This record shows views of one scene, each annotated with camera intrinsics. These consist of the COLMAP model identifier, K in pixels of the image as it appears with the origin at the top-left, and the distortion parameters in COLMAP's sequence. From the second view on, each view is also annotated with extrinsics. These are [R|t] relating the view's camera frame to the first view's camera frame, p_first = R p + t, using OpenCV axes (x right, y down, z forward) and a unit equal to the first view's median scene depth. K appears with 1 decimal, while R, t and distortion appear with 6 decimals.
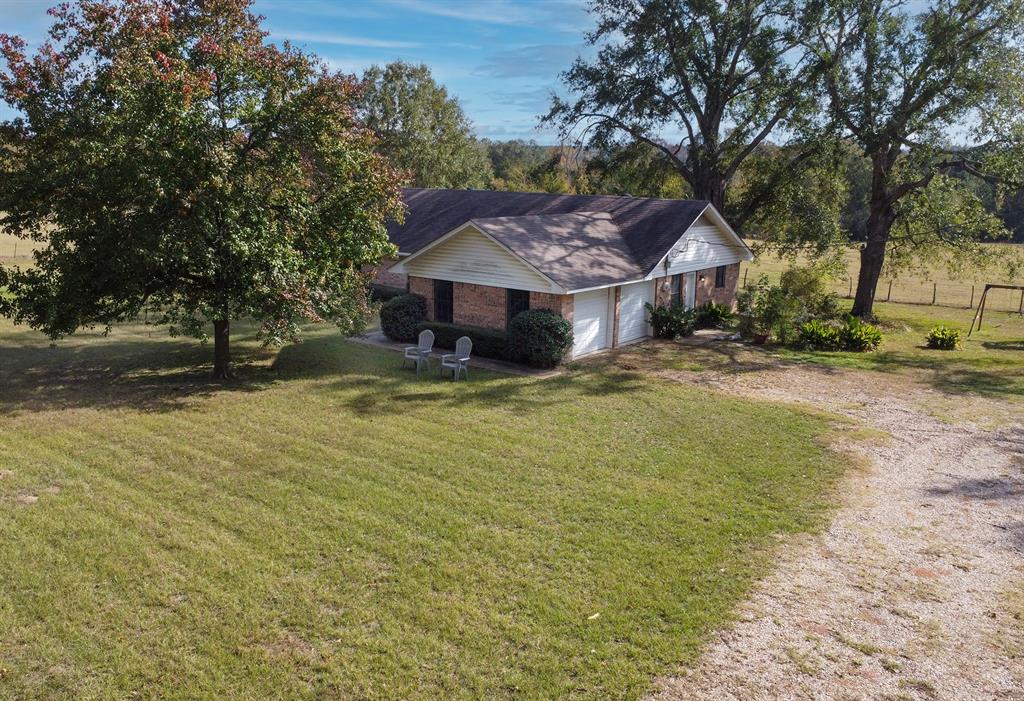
lens RADIAL K [[802.6, 0, 493.7], [0, 802.6, 353.9], [0, 0, 1]] dist [-0.237772, 0.360398]
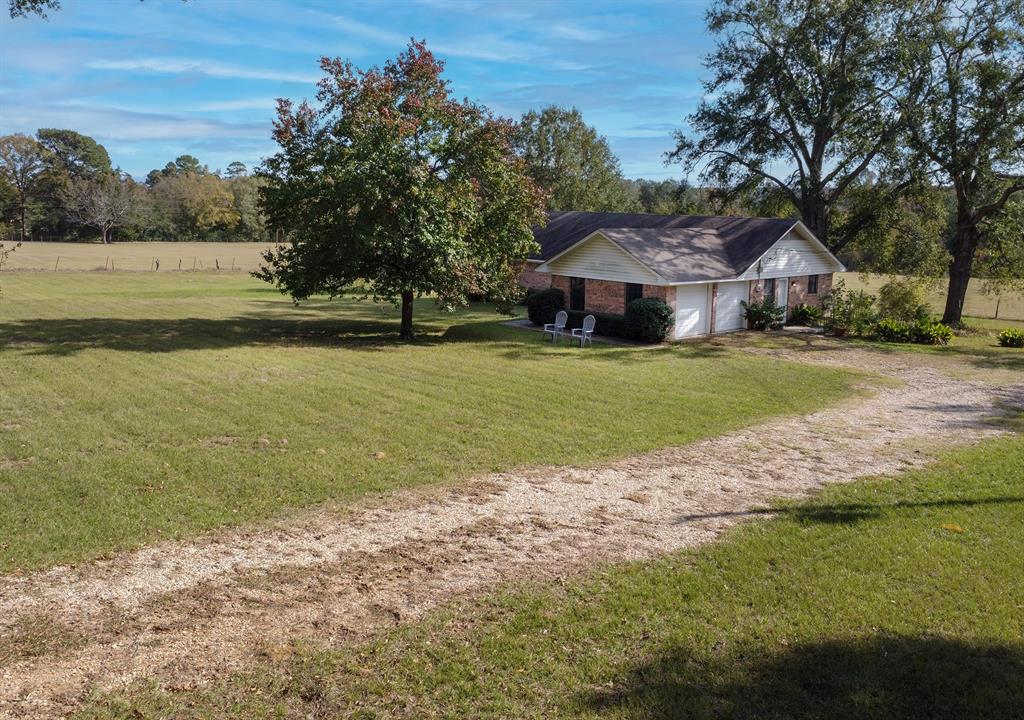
lens RADIAL K [[903.2, 0, 512.0], [0, 903.2, 360.0], [0, 0, 1]] dist [-0.303647, 0.678474]
pose [[0.984801, 0.026660, -0.171630, 0.083668], [-0.039521, 0.996624, -0.071960, 0.145834], [0.169132, 0.077649, 0.982530, -0.412285]]
